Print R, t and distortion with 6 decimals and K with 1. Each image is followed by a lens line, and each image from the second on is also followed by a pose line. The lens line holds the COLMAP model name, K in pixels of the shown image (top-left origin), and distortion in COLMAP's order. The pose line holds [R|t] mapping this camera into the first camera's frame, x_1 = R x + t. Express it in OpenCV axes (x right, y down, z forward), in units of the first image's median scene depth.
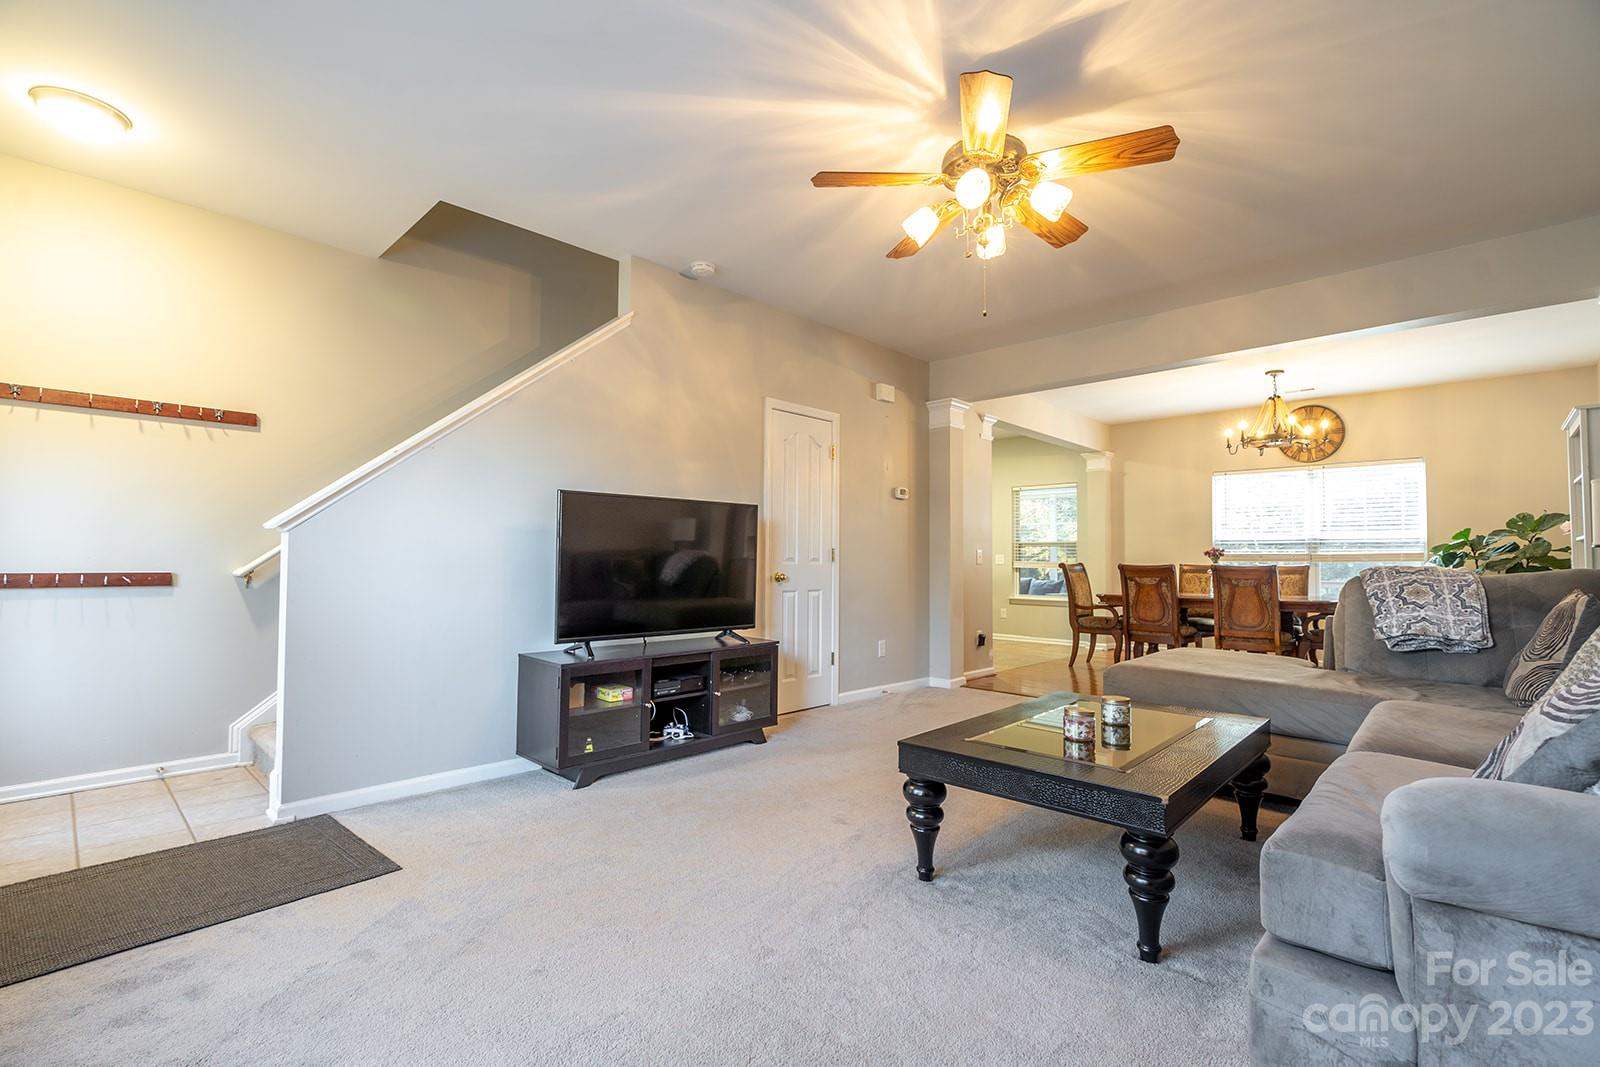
lens RADIAL K [[718.0, 0, 795.5], [0, 718.0, 534.3], [0, 0, 1]] dist [-0.005578, 0.001405]
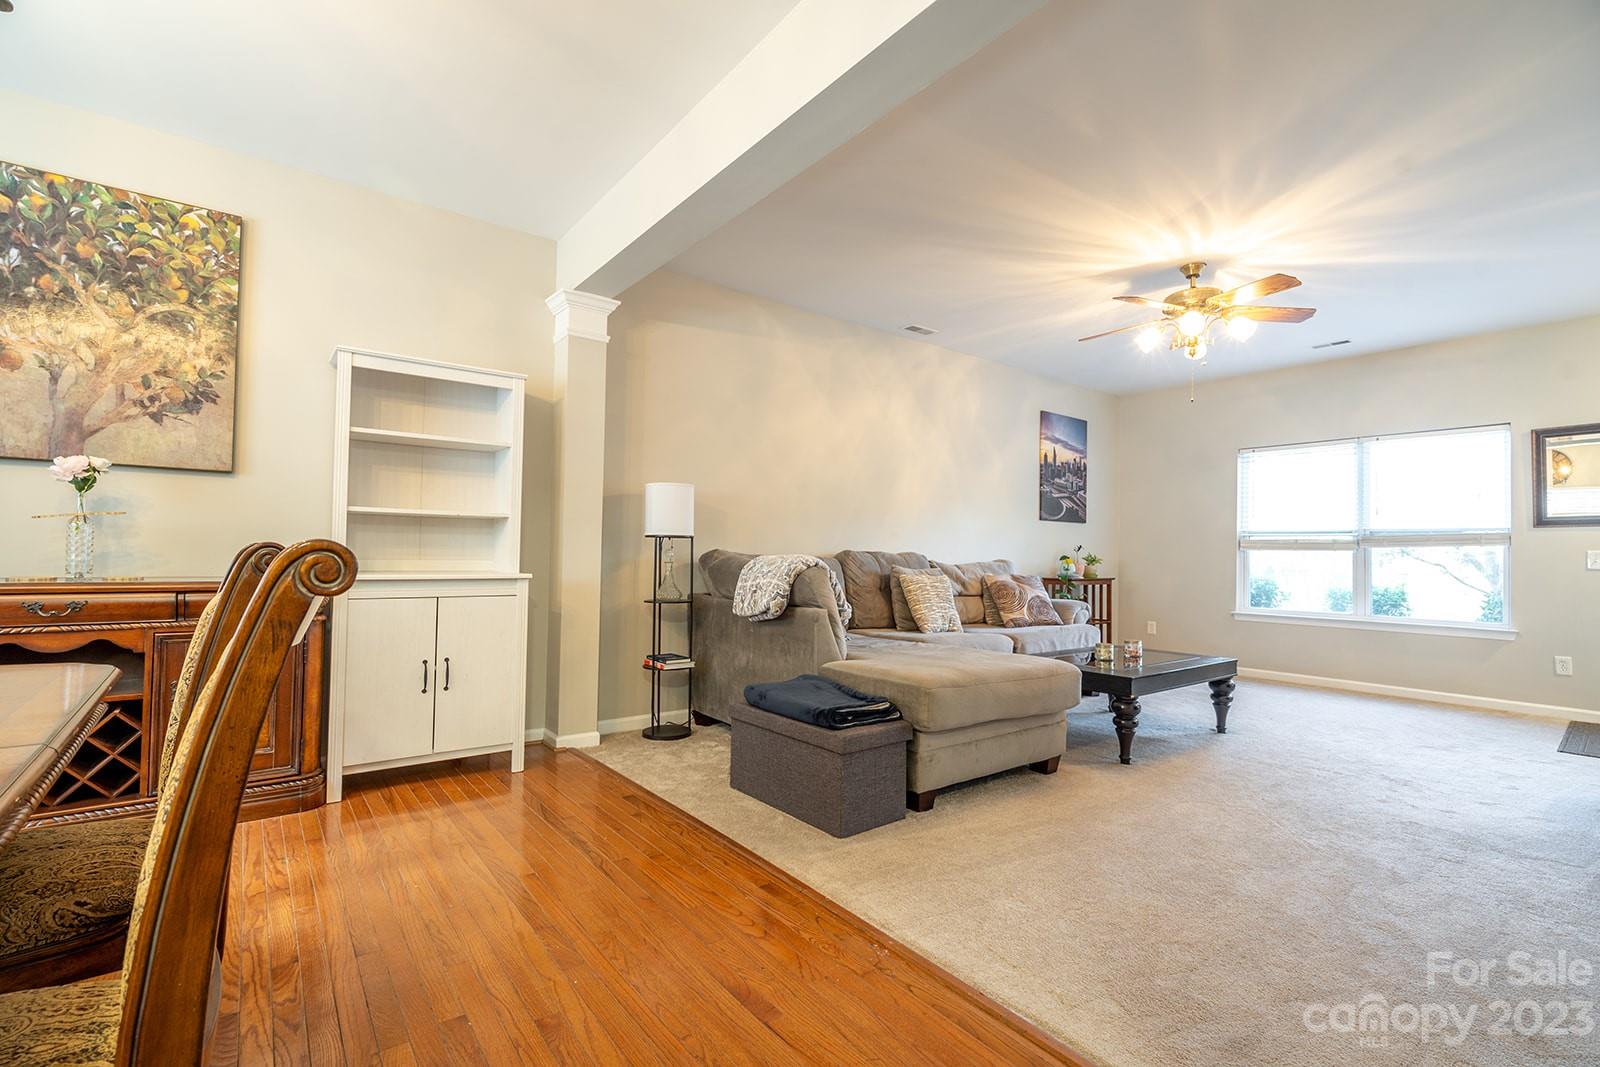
lens RADIAL K [[718.0, 0, 793.5], [0, 718.0, 538.8], [0, 0, 1]] dist [-0.005578, 0.001405]
pose [[-0.987285, -0.019508, 0.157758, 0.384986], [-0.029839, 0.997543, -0.063388, 0.047512], [-0.156134, -0.067290, -0.985441, 1.172716]]
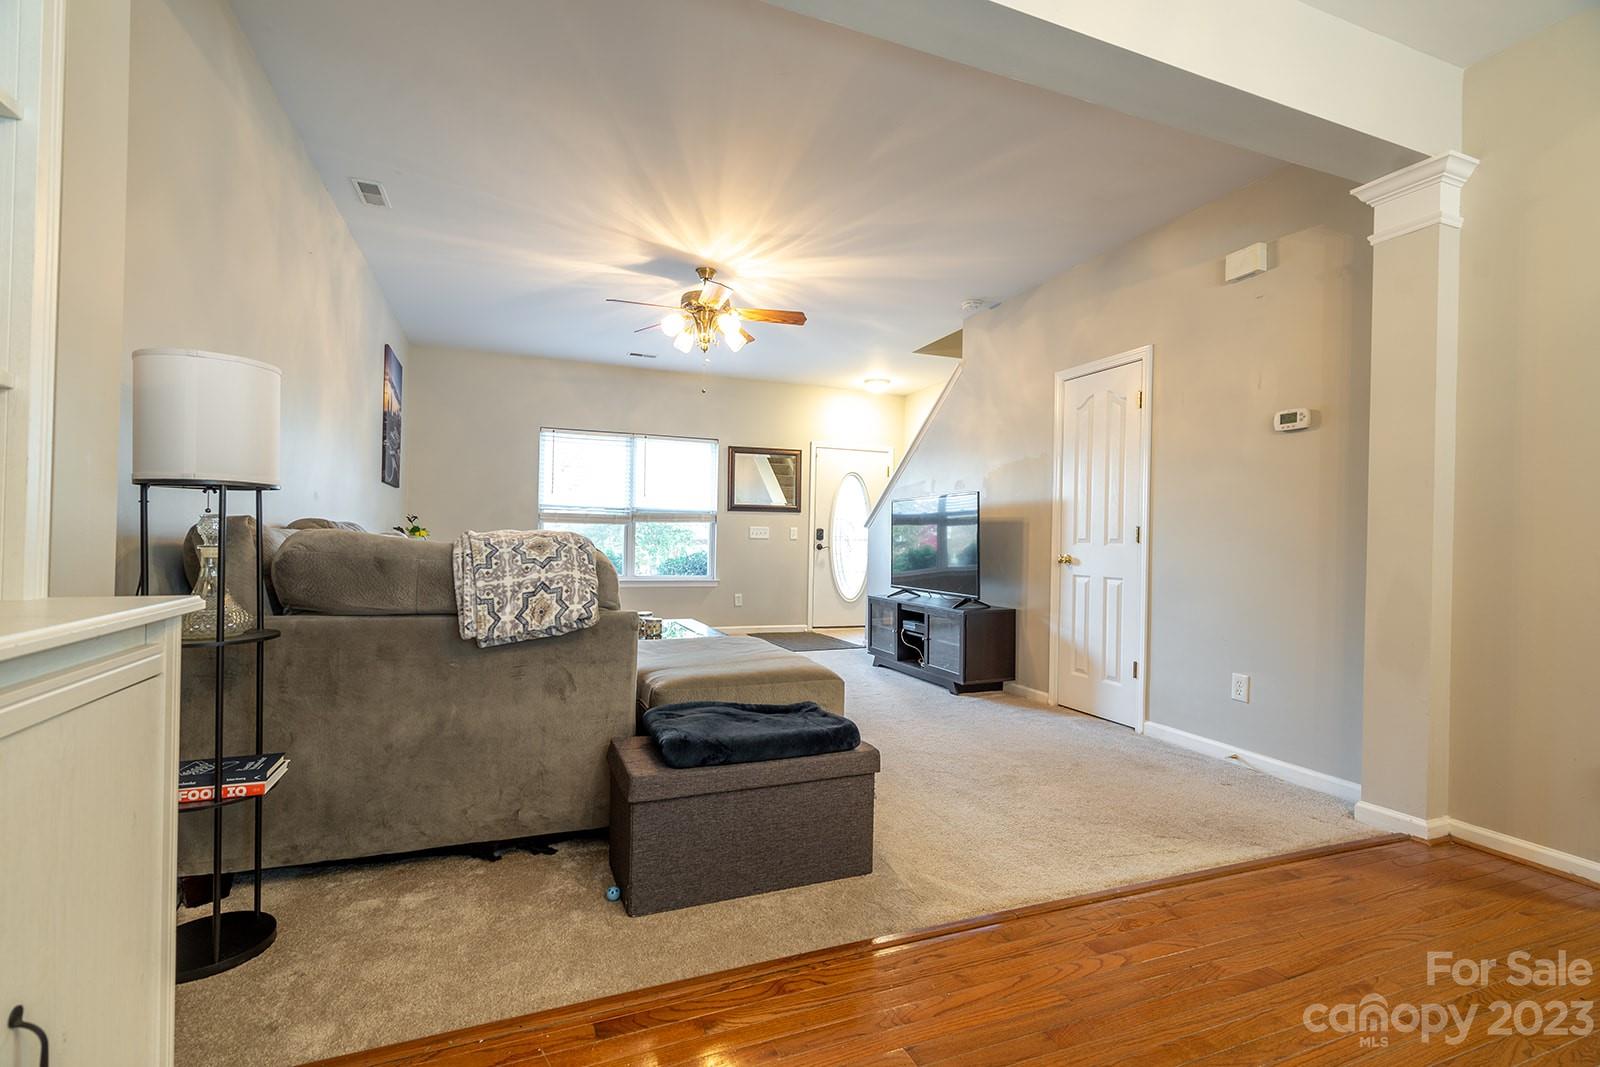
lens RADIAL K [[718.0, 0, 788.8], [0, 718.0, 539.4], [0, 0, 1]] dist [-0.005578, 0.001405]
pose [[-0.417661, -0.013605, -0.908501, 0.775360], [0.018445, 0.999555, -0.023448, 0.038288], [0.908416, -0.026550, -0.417224, 0.845782]]
